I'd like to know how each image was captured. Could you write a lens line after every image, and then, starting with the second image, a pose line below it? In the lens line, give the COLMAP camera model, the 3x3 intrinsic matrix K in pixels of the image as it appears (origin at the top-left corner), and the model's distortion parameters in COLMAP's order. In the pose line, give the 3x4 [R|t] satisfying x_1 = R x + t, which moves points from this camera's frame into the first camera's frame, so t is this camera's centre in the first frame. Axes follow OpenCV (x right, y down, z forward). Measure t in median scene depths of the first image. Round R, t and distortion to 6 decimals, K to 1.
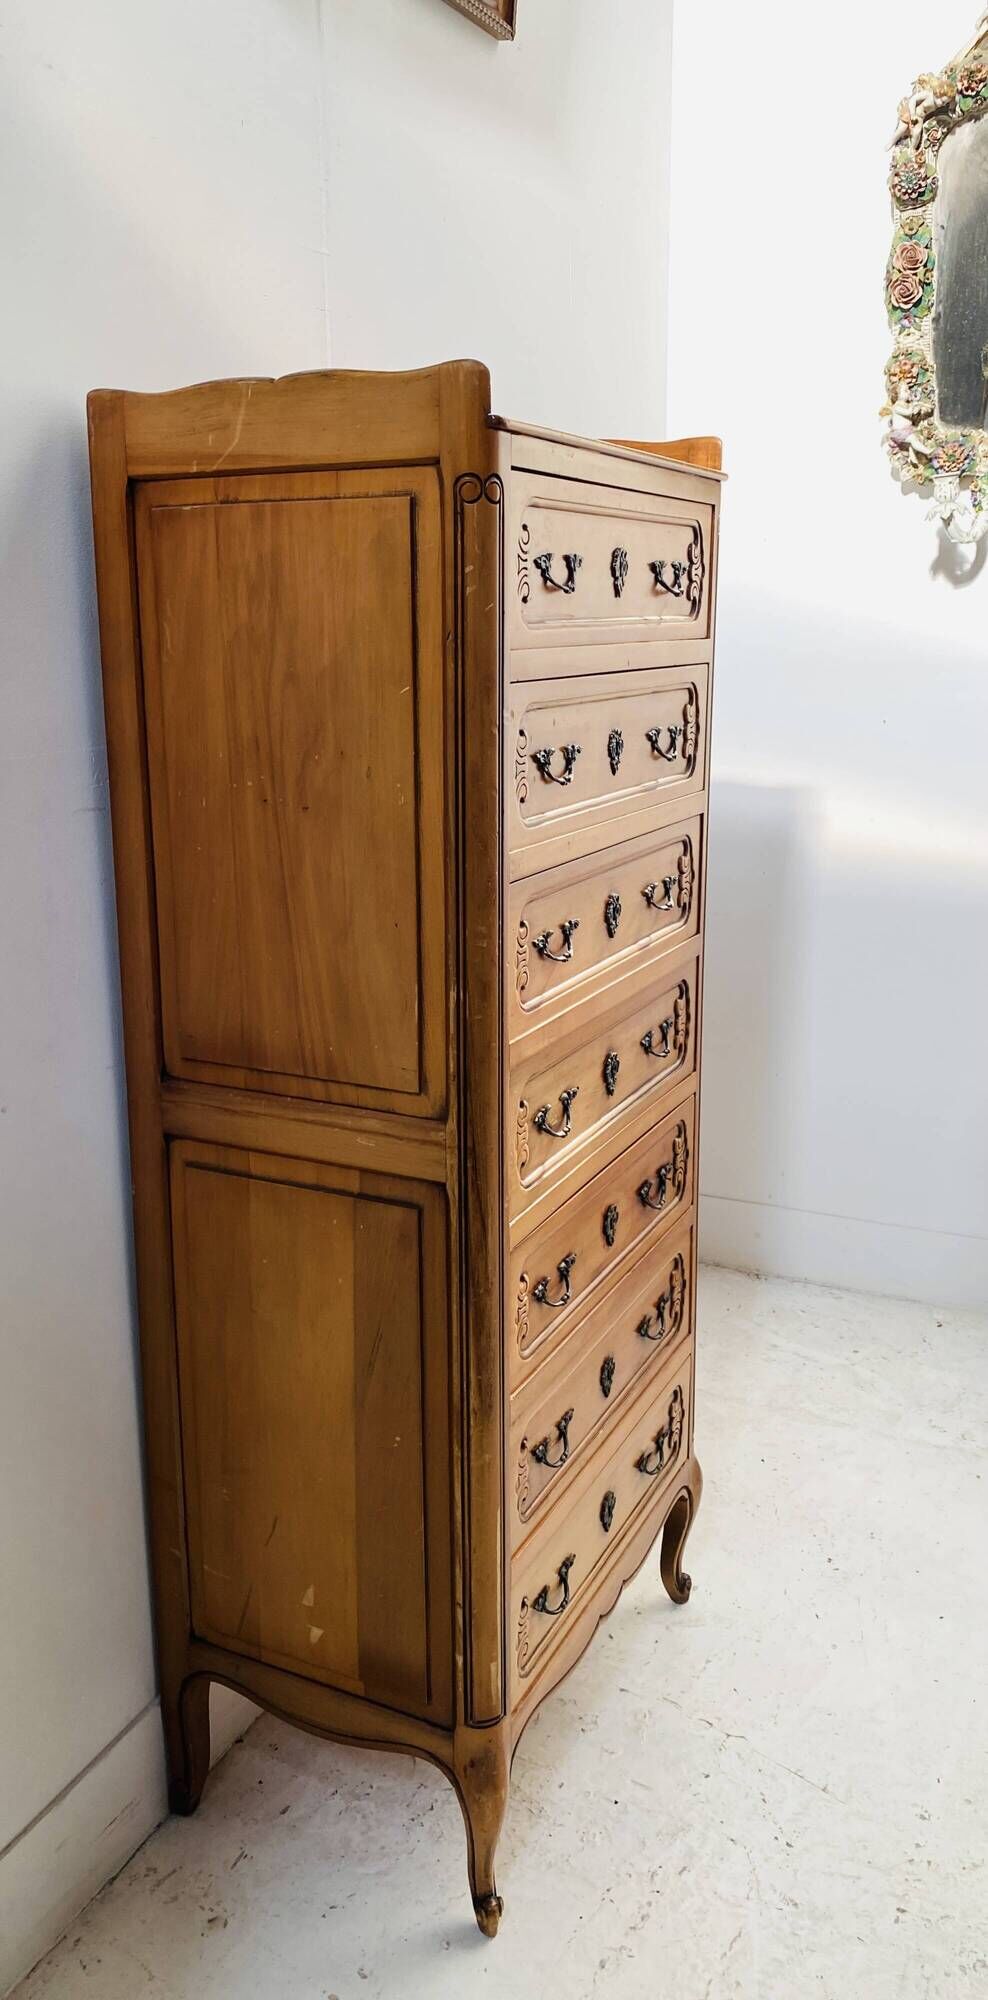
lens RADIAL K [[1550.5, 0, 459.0], [0, 1550.5, 972.9], [0, 0, 1]] dist [0.021326, -0.011931]
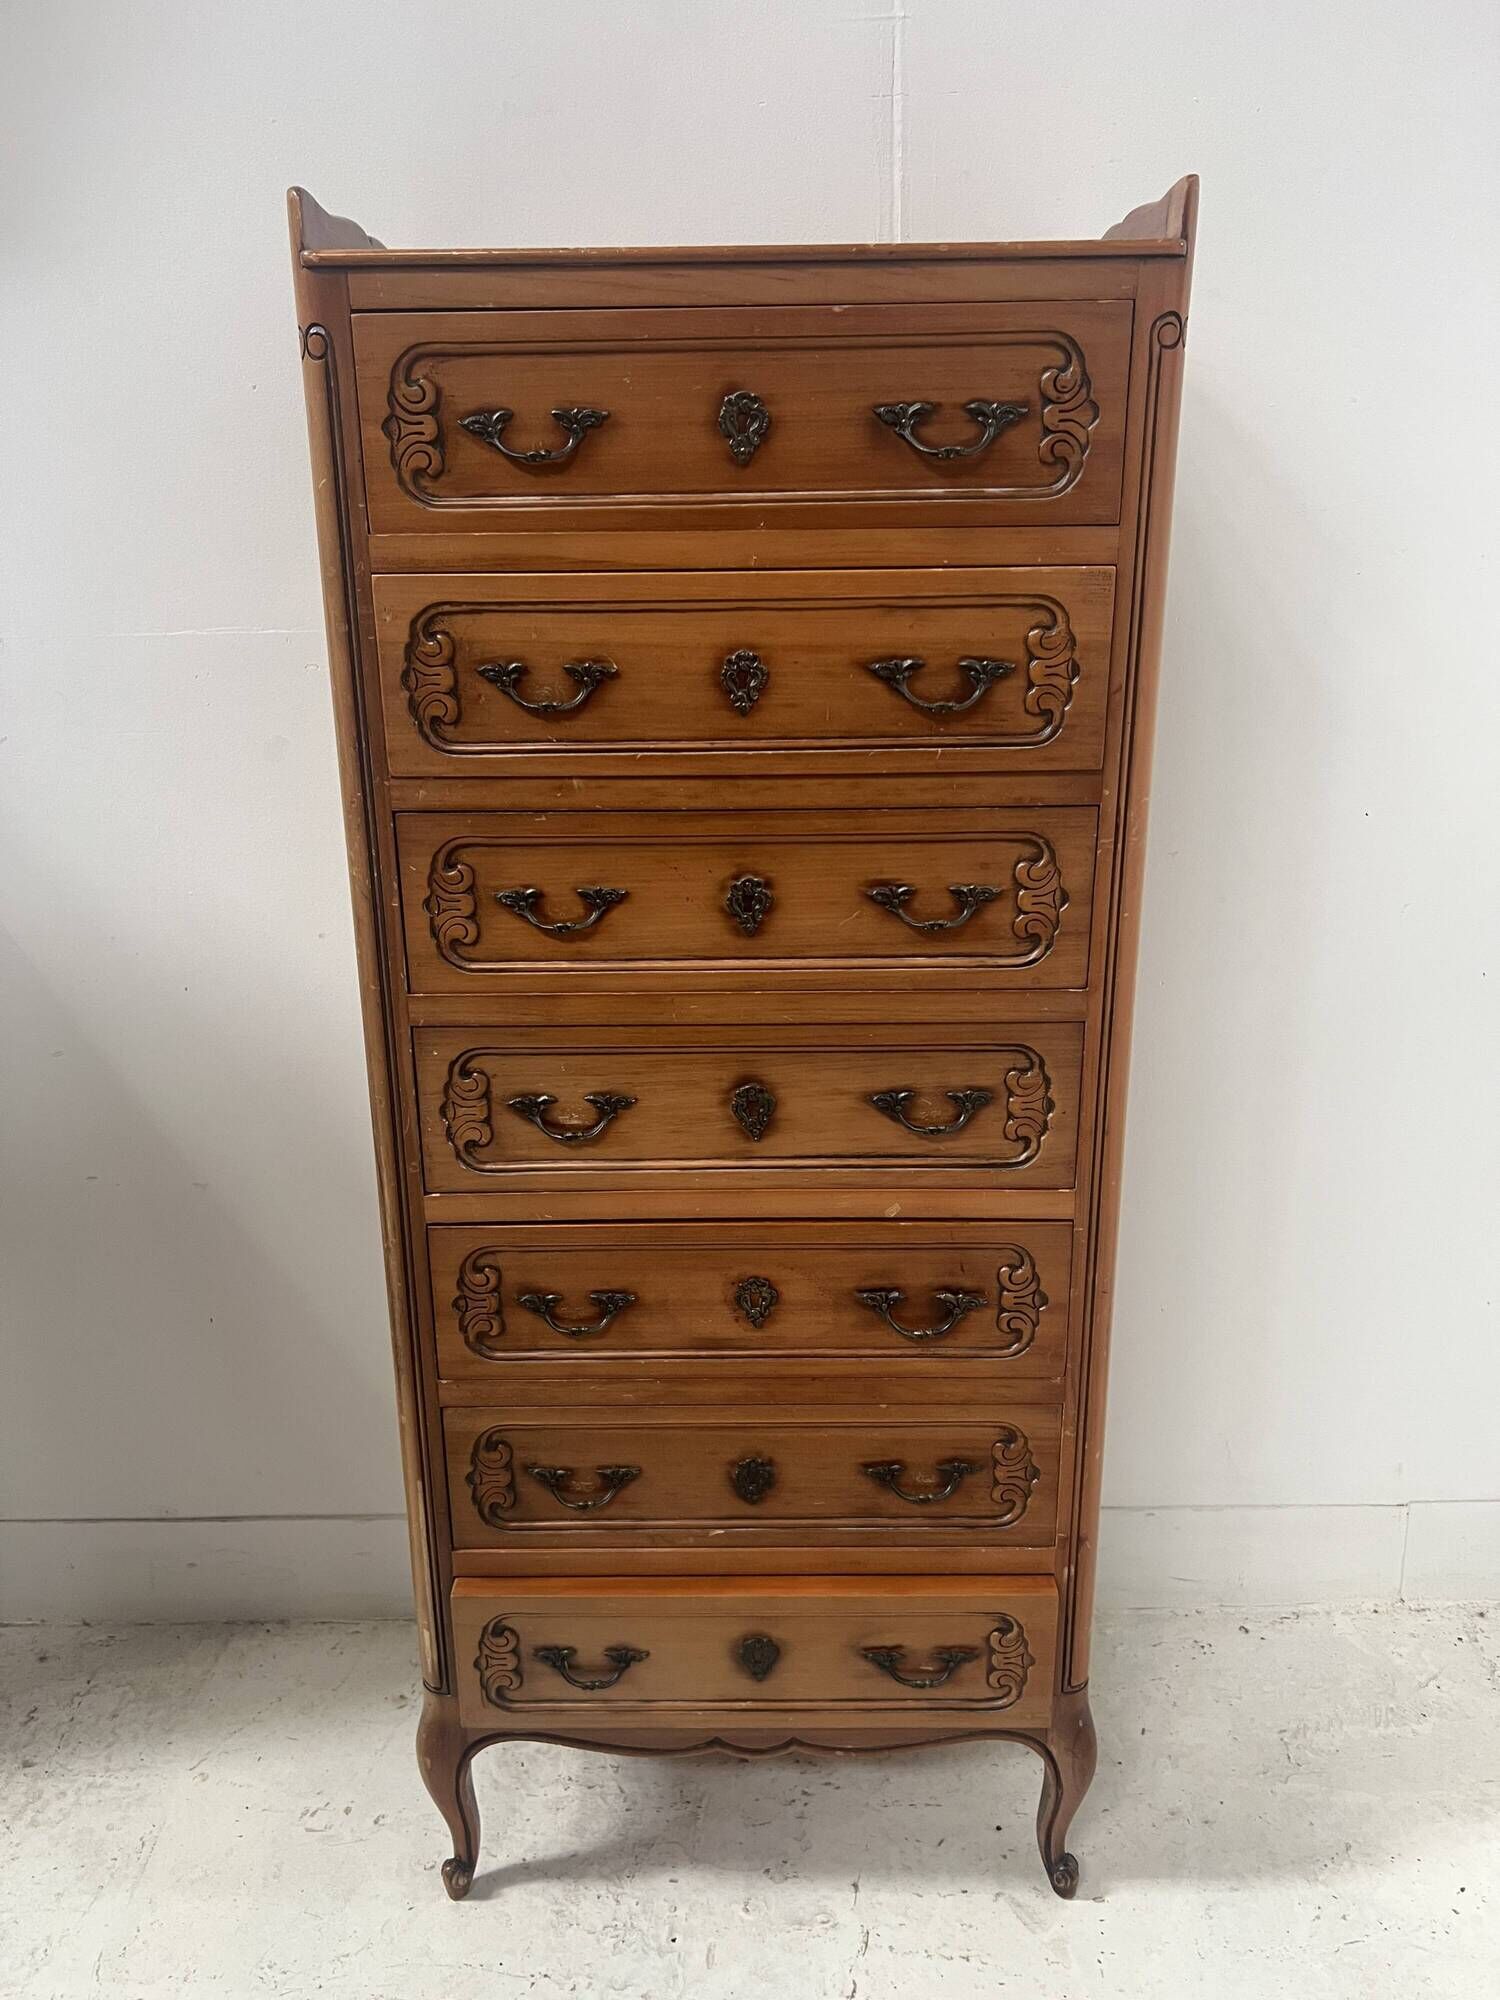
lens RADIAL K [[1517.1, 0, 737.4], [0, 1517.1, 1009.0], [0, 0, 1]] dist [0.050422, -0.058030]
pose [[0.444982, 0.280184, -0.850581, 0.866450], [-0.204925, 0.956454, 0.207852, -0.164374], [0.871778, 0.081815, 0.483021, 0.748504]]
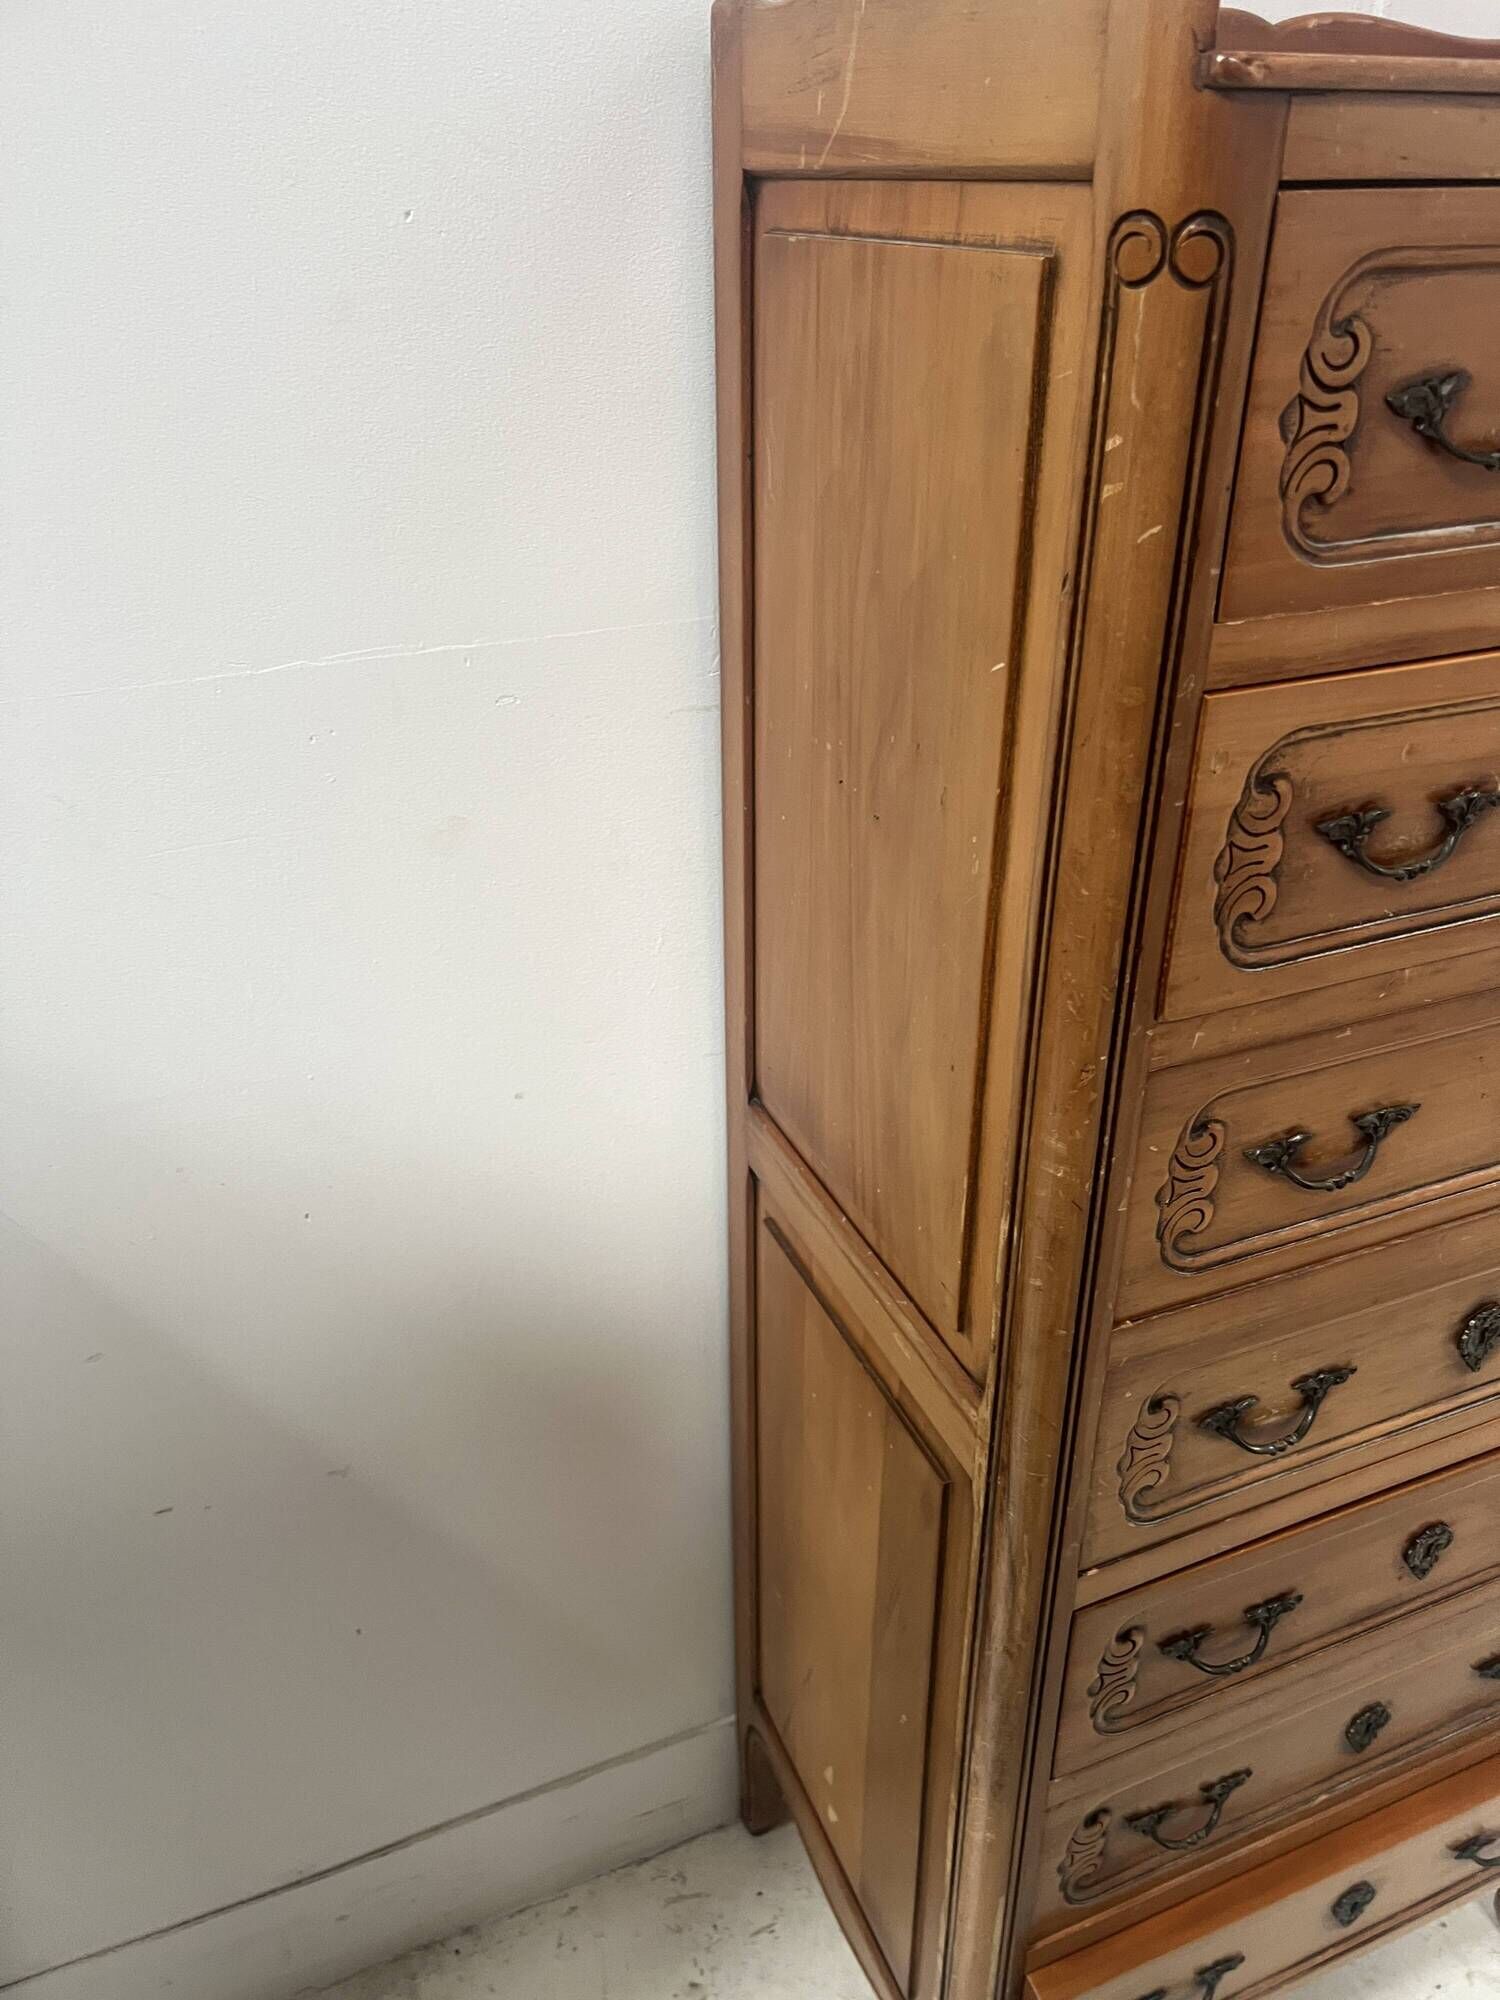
lens RADIAL K [[1517.1, 0, 743.3], [0, 1517.1, 989.4], [0, 0, 1]] dist [0.050422, -0.058030]
pose [[0.760732, 0.314007, -0.568055, 0.202455], [-0.154447, 0.937623, 0.311462, -0.212931], [0.630423, -0.149204, 0.761777, 0.527669]]
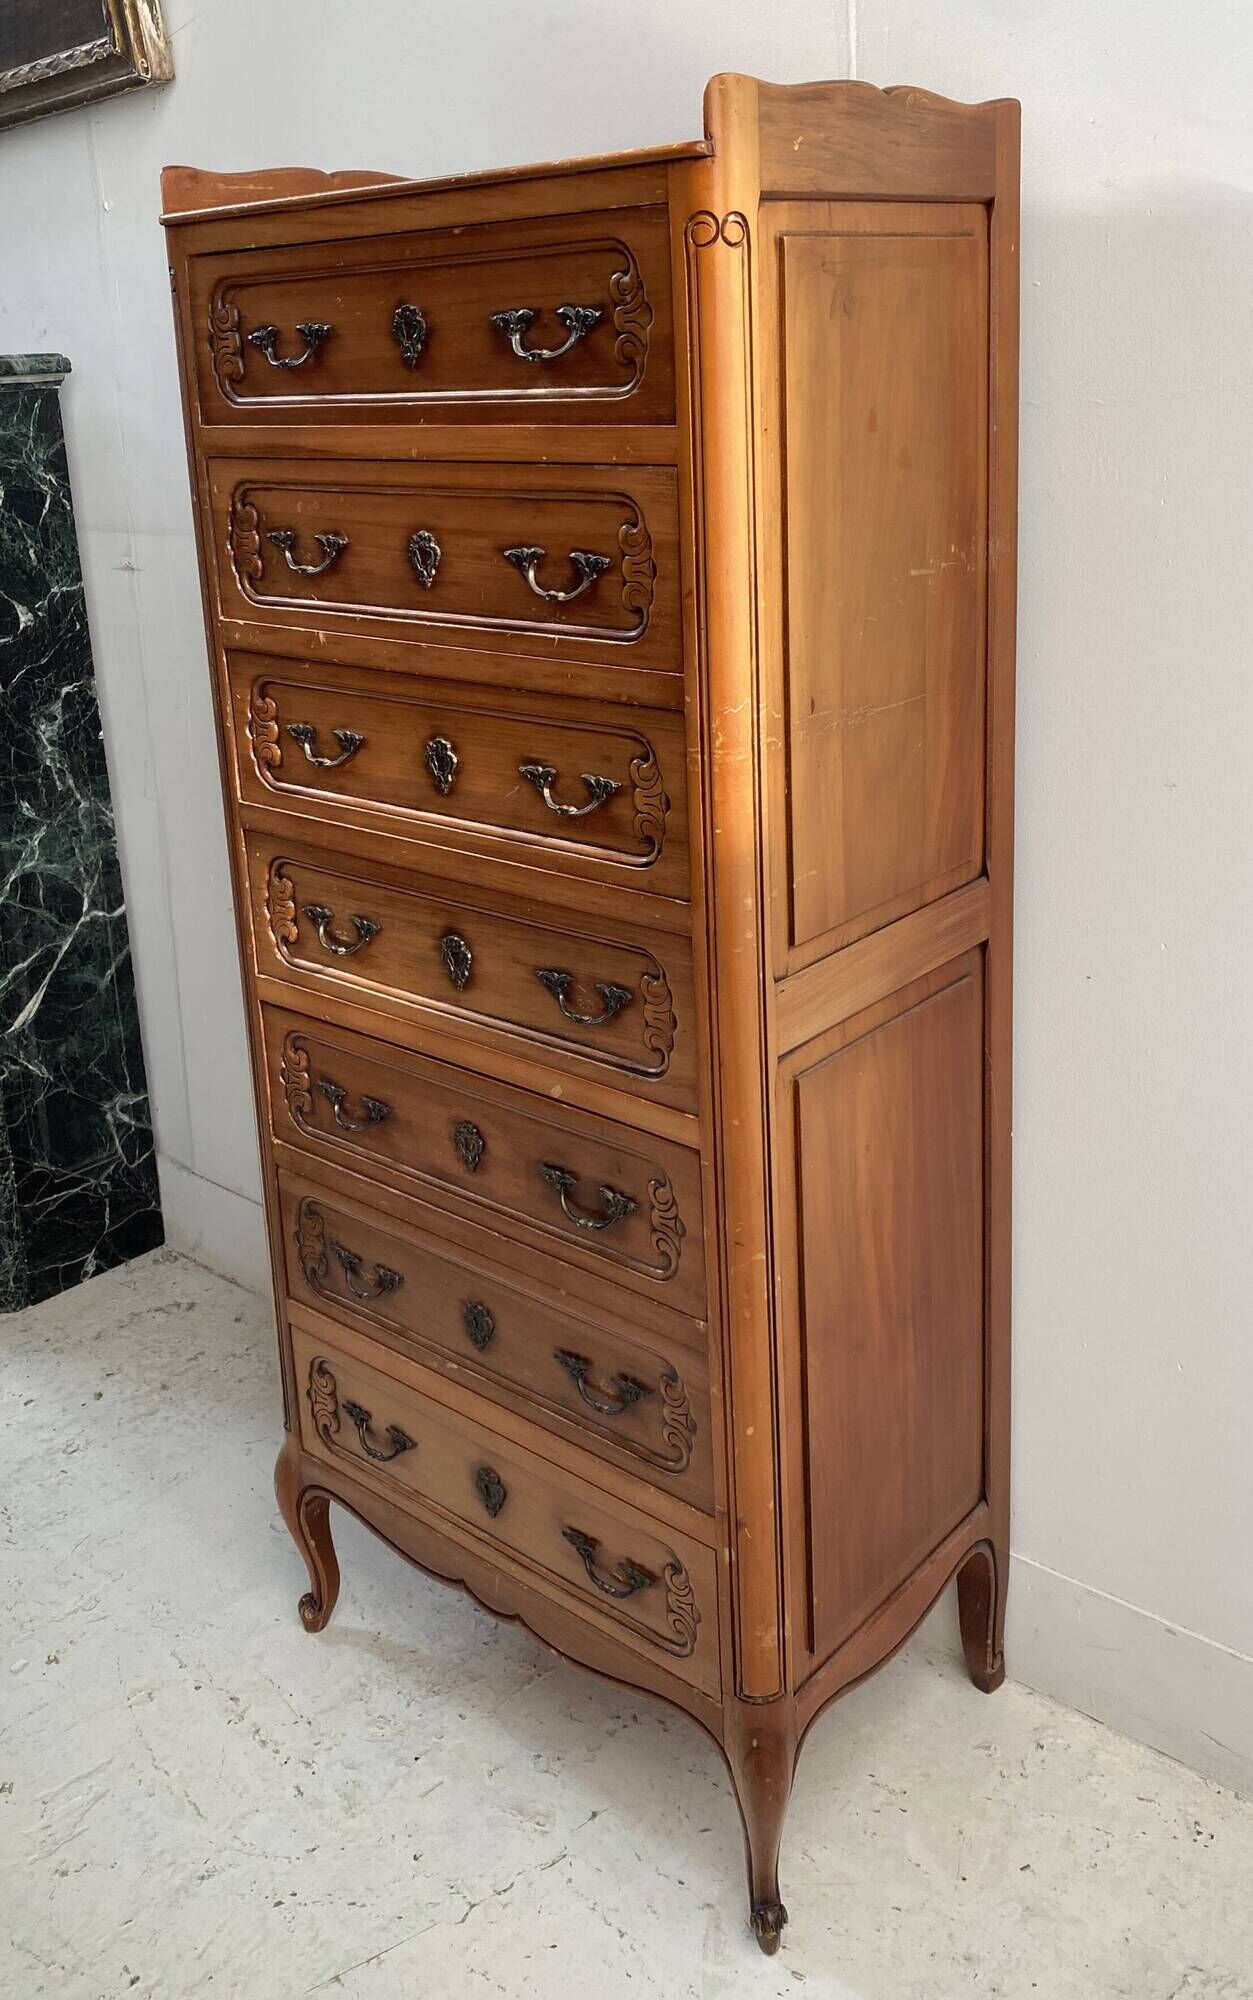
lens RADIAL K [[1751.9, 0, 537.9], [0, 1751.9, 750.6], [0, 0, 1]] dist [0.032895, -0.012678]
pose [[-0.265023, 0.250896, -0.931028, 1.089518], [-0.172871, 0.937547, 0.301862, -0.381464], [0.948619, 0.240948, -0.205099, 1.438669]]
